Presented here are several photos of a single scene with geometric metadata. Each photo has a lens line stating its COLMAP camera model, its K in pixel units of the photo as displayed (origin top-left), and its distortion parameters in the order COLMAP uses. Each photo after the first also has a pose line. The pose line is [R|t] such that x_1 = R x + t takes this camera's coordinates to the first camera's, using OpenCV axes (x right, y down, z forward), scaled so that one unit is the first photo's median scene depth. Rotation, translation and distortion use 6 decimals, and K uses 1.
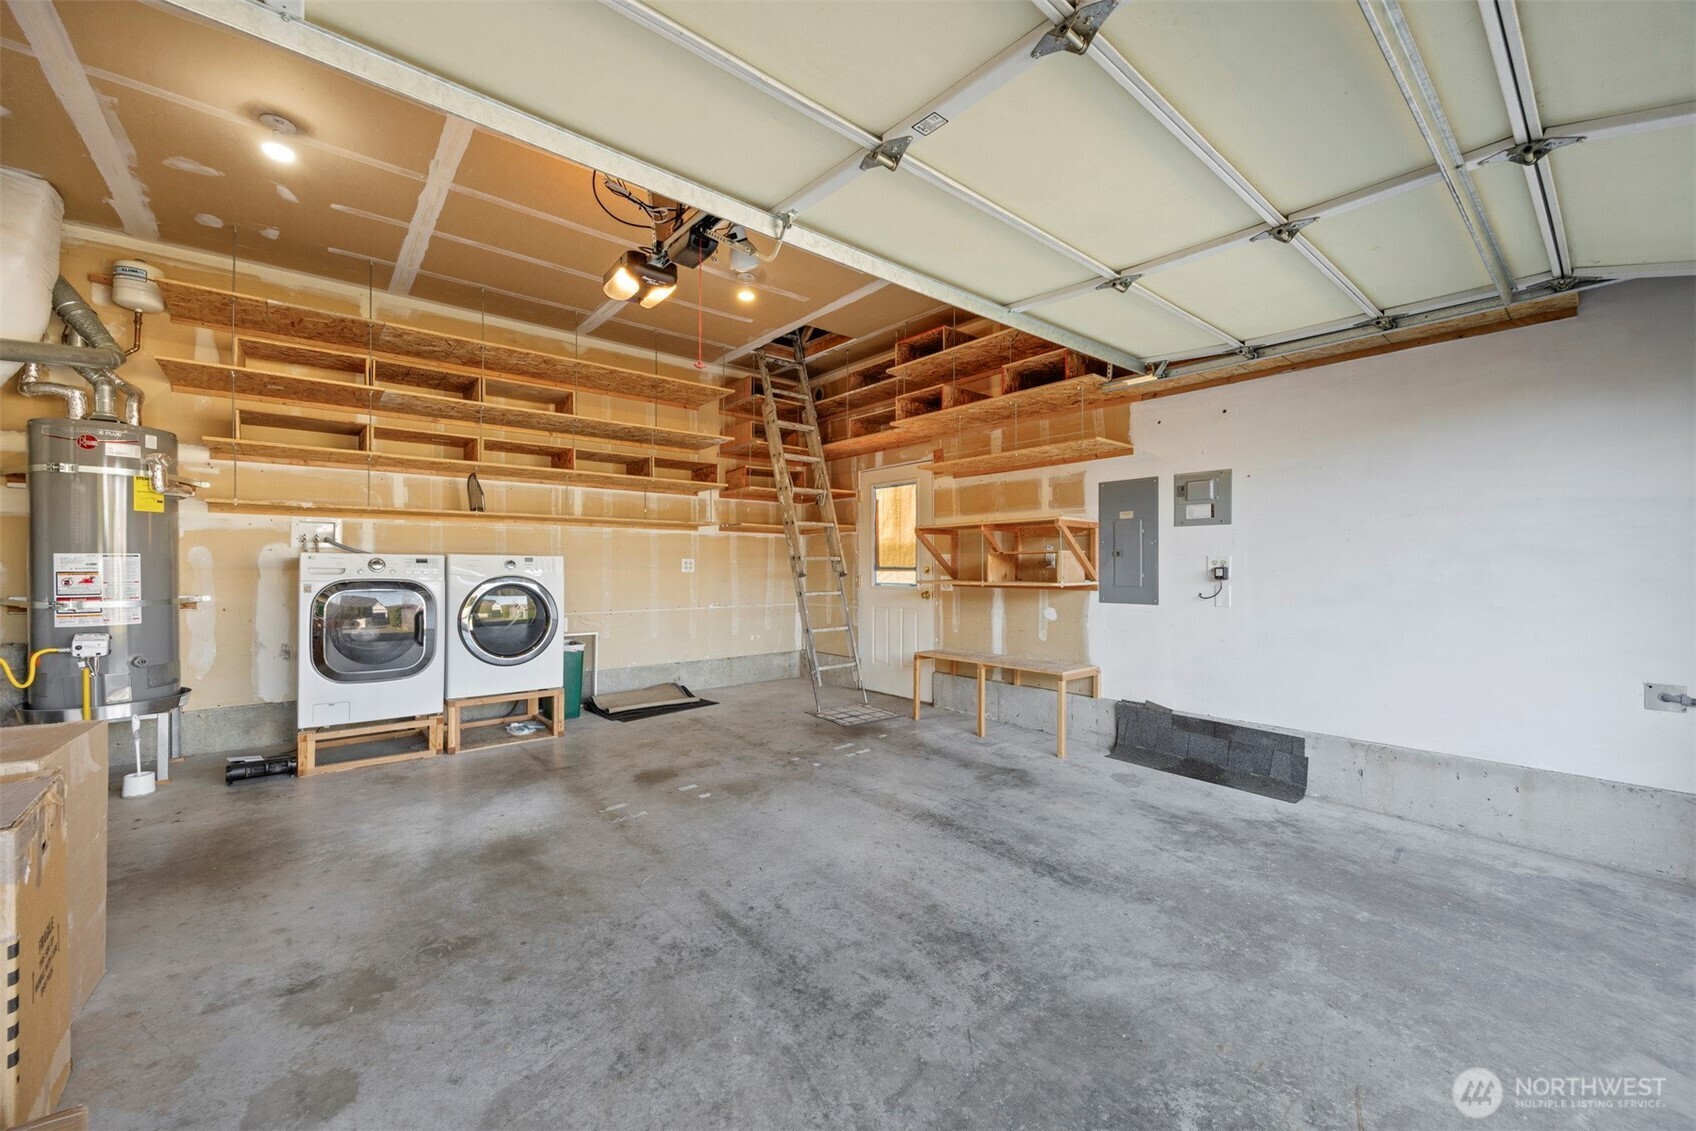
lens RADIAL K [[662.1, 0, 852.6], [0, 662.1, 559.1], [0, 0, 1]] dist [-0.001958, -0.000213]
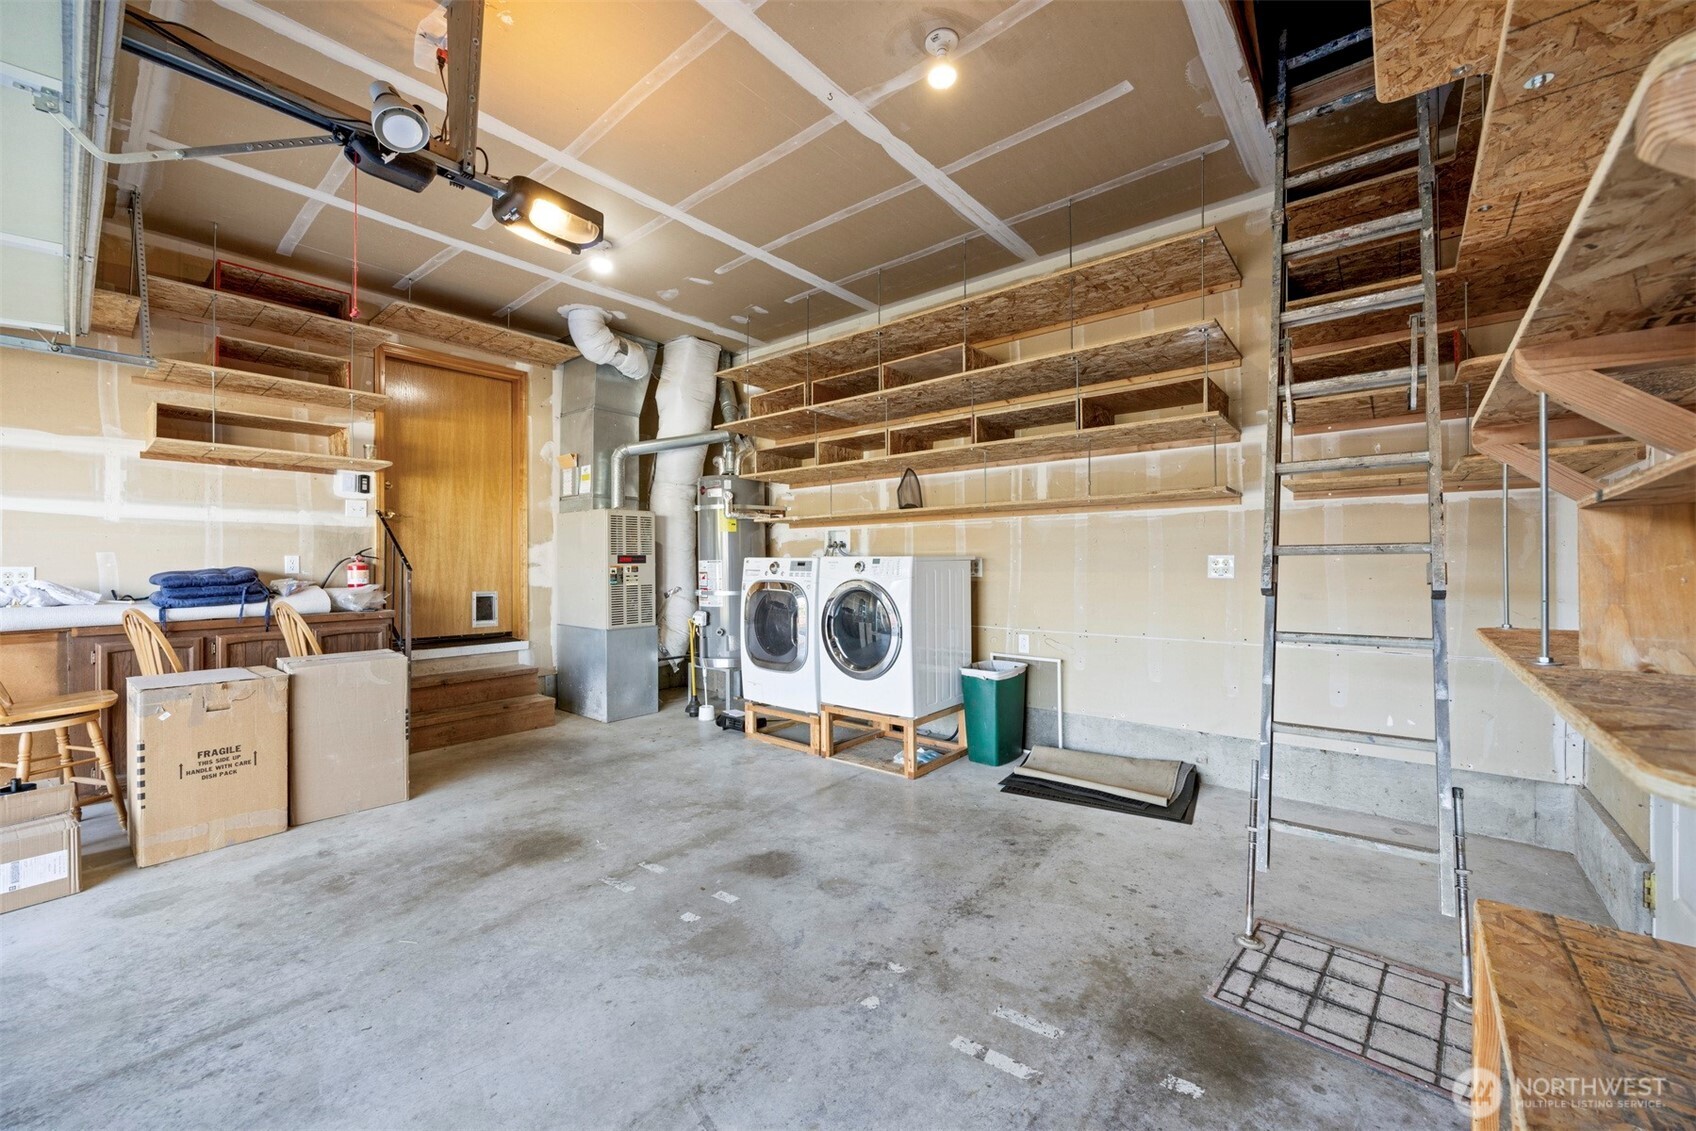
lens RADIAL K [[662.1, 0, 852.6], [0, 662.1, 559.1], [0, 0, 1]] dist [-0.001958, -0.000213]
pose [[0.170888, -0.011254, -0.985226, 0.425103], [0.013441, 0.999868, -0.009090, 0.006713], [0.985199, -0.011689, 0.171017, 0.969538]]
